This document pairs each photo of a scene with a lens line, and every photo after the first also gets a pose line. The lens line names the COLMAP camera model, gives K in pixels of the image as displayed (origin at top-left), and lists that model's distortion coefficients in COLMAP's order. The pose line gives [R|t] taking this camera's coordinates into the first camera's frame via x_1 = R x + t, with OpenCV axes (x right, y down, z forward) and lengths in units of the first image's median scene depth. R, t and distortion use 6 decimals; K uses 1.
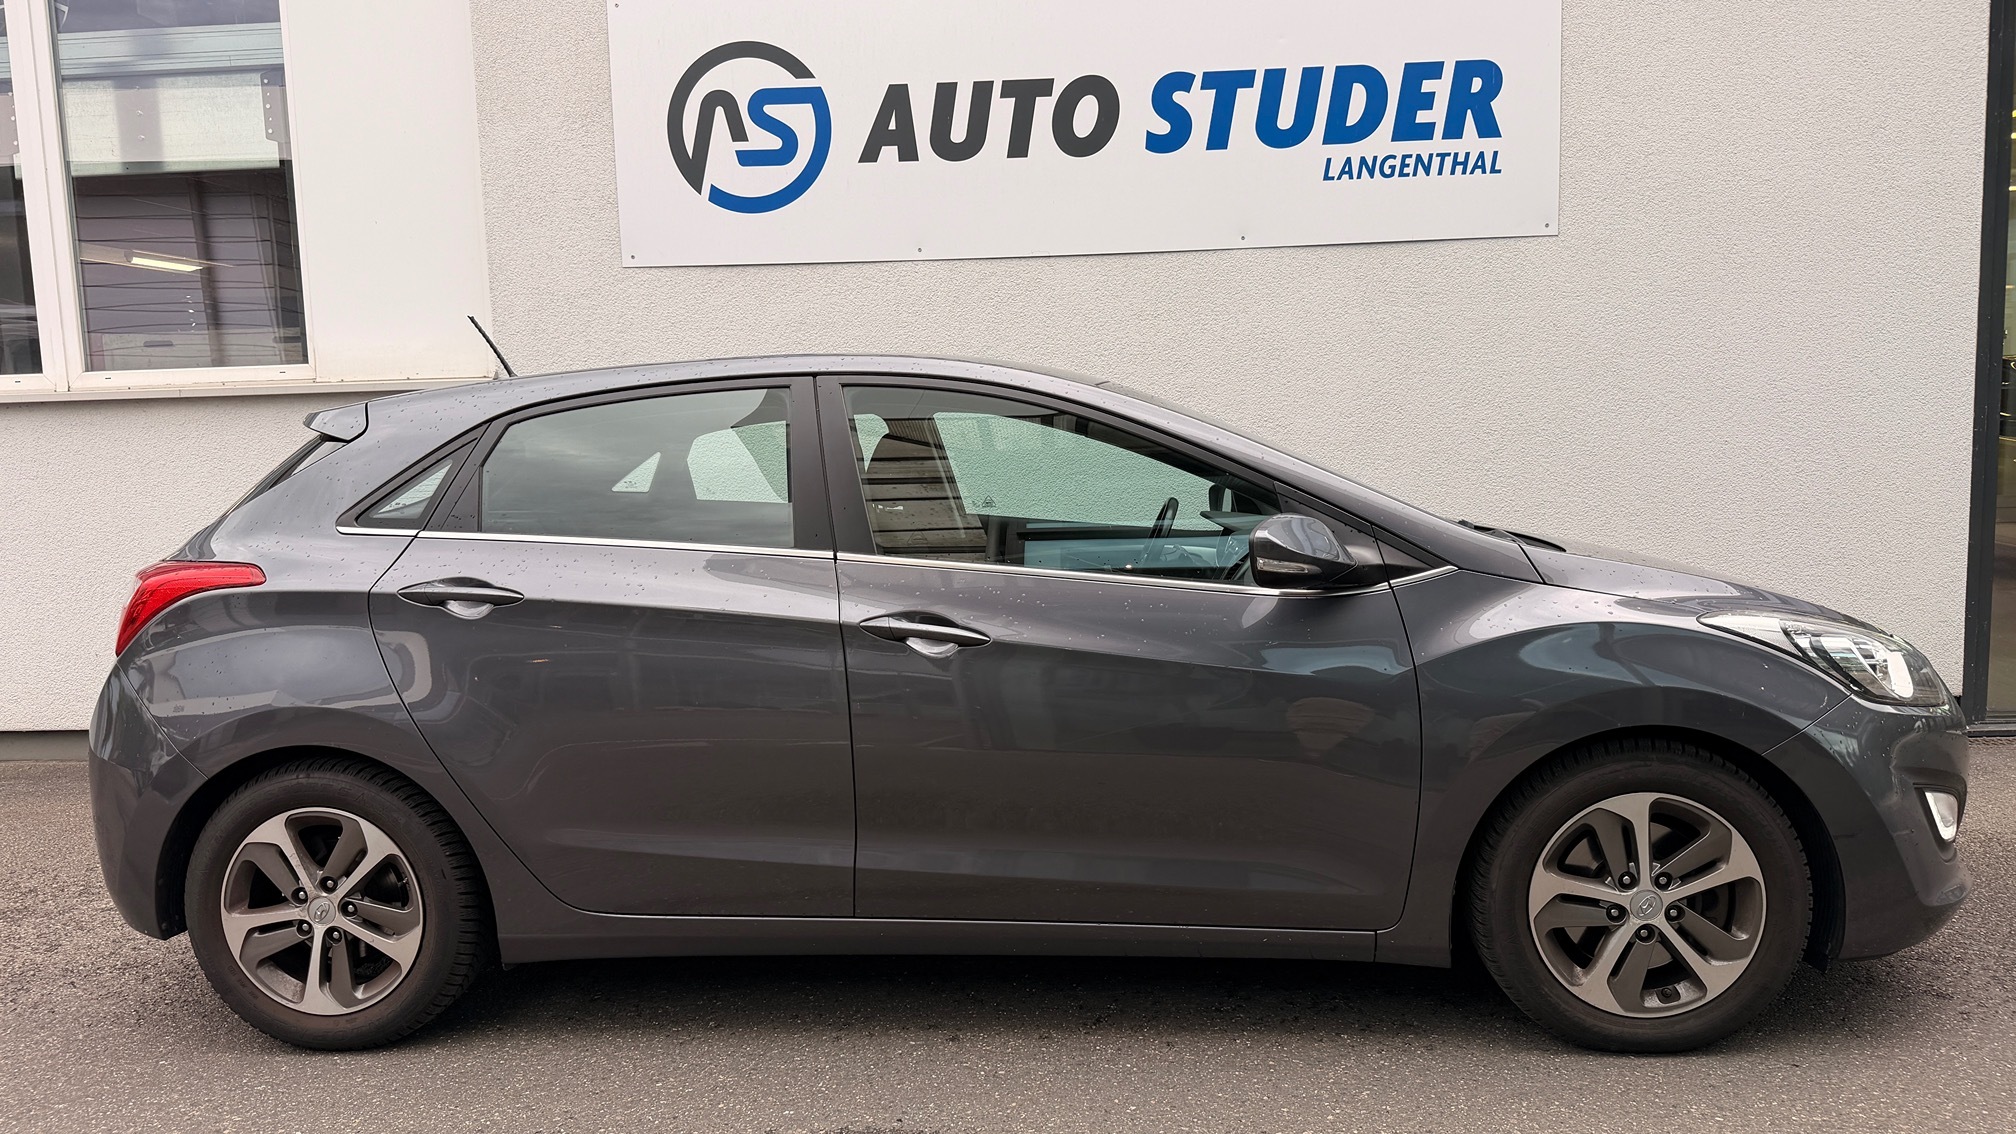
lens RADIAL K [[1423.0, 0, 1008.0], [0, 1423.0, 567.0], [0, 0, 1]] dist [0.146826, -0.293051]
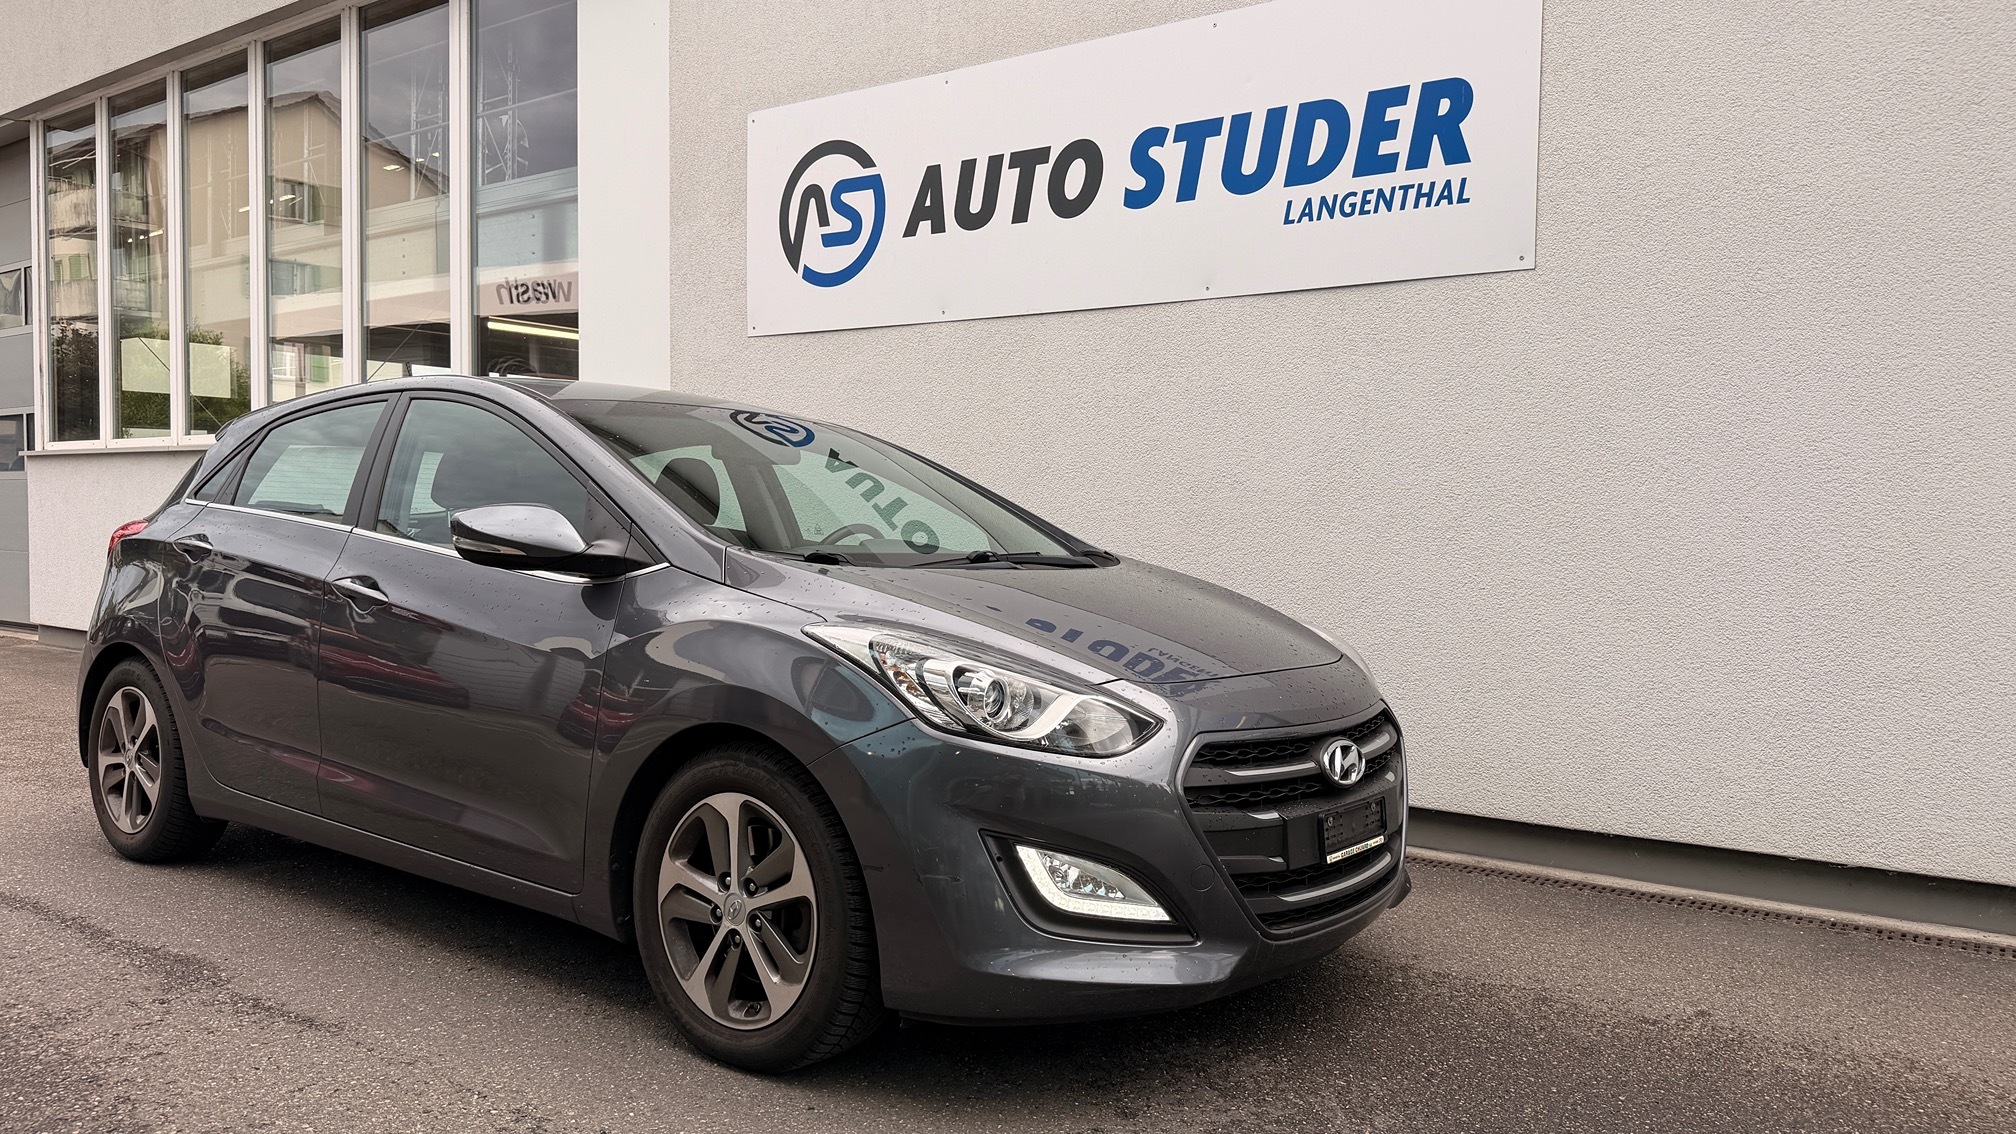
lens RADIAL K [[1423.0, 0, 1008.0], [0, 1423.0, 567.0], [0, 0, 1]] dist [0.146826, -0.293051]
pose [[0.842074, 0.059652, -0.536053, 0.586612], [-0.097765, 0.994283, -0.042933, 0.012958], [0.530427, 0.088560, 0.843092, 0.130802]]
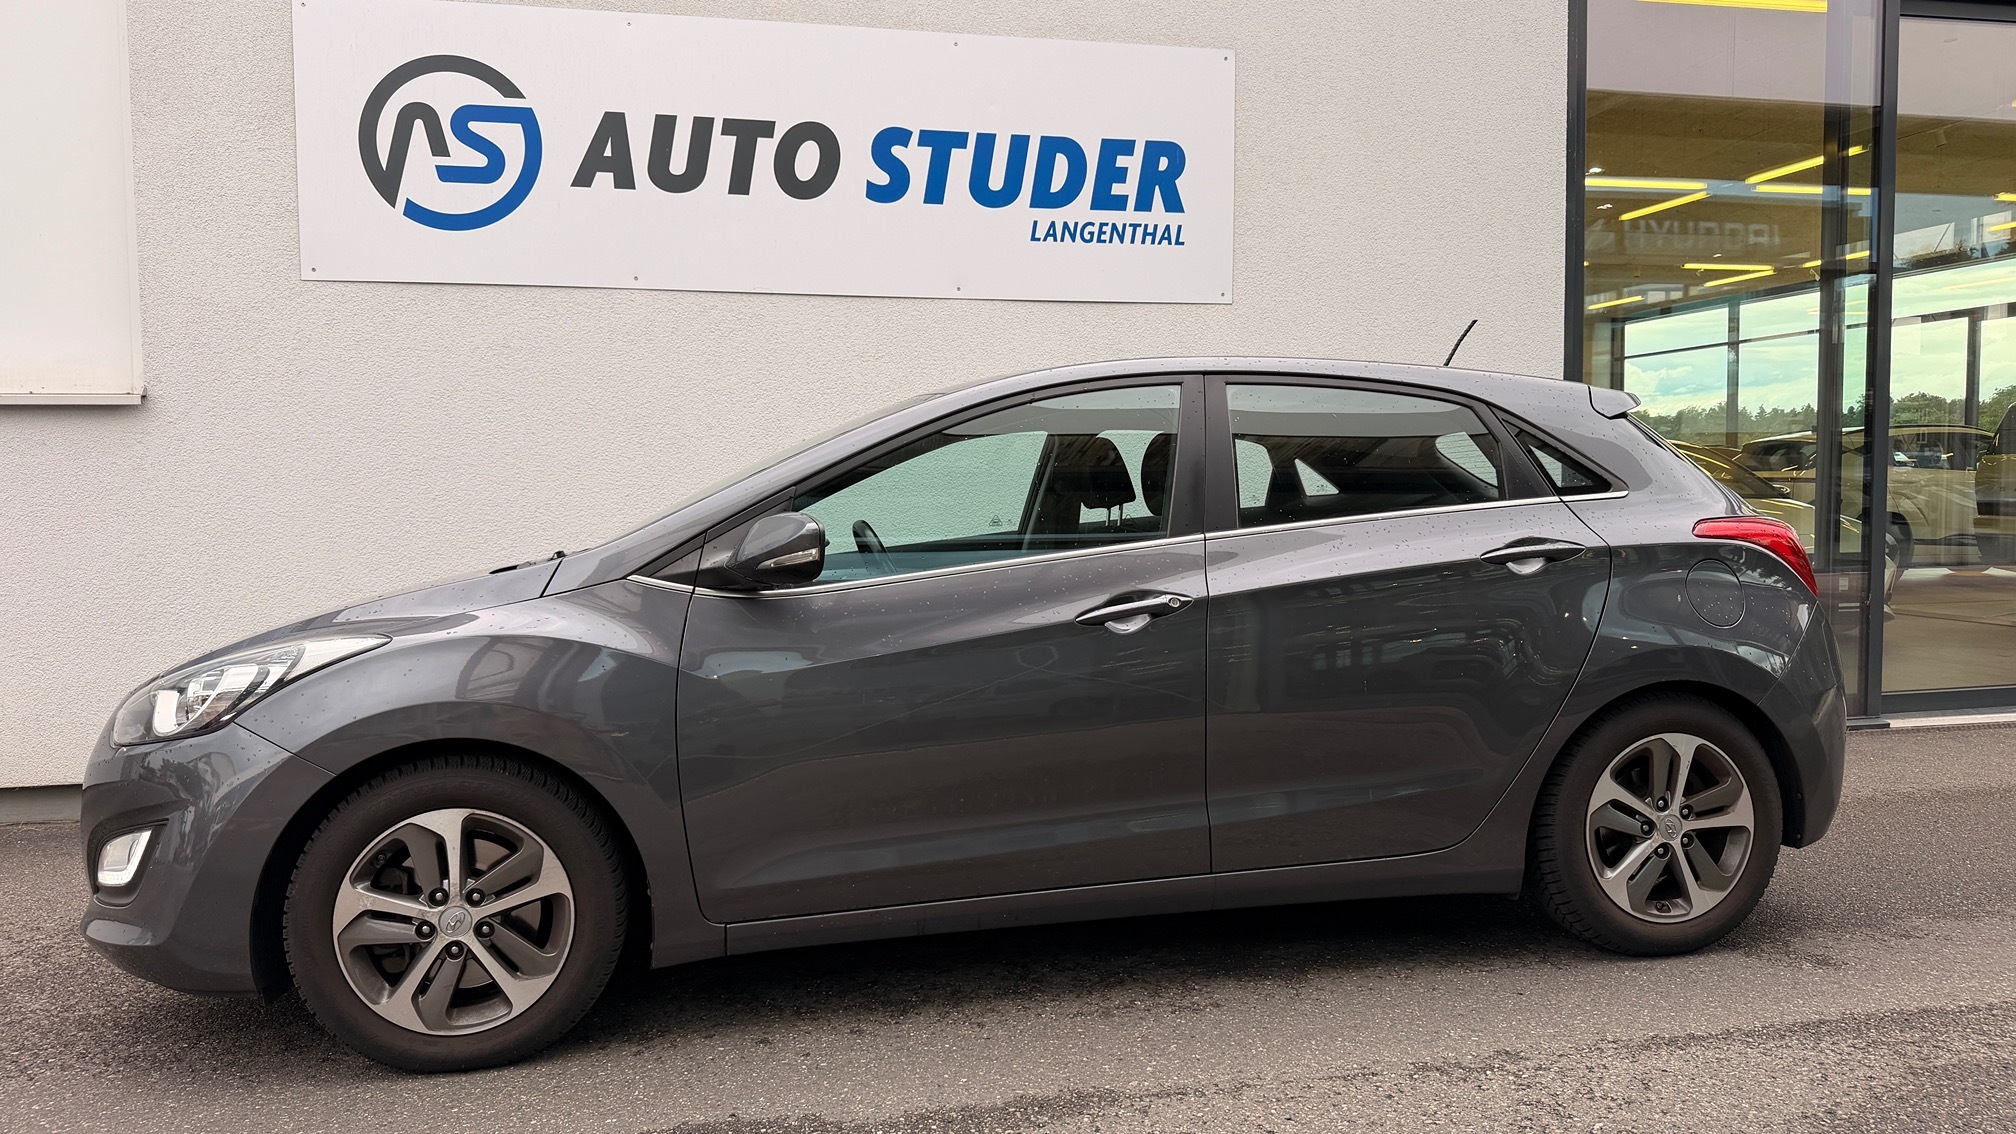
lens RADIAL K [[1407.4, 0, 1019.3], [0, 1407.4, 572.7], [0, 0, 1]] dist [0.188730, -0.423294]
pose [[0.962743, 0.003946, 0.270390, -0.074801], [0.010822, 0.998530, -0.053105, 0.035009], [-0.270202, 0.054052, 0.961285, -0.000860]]
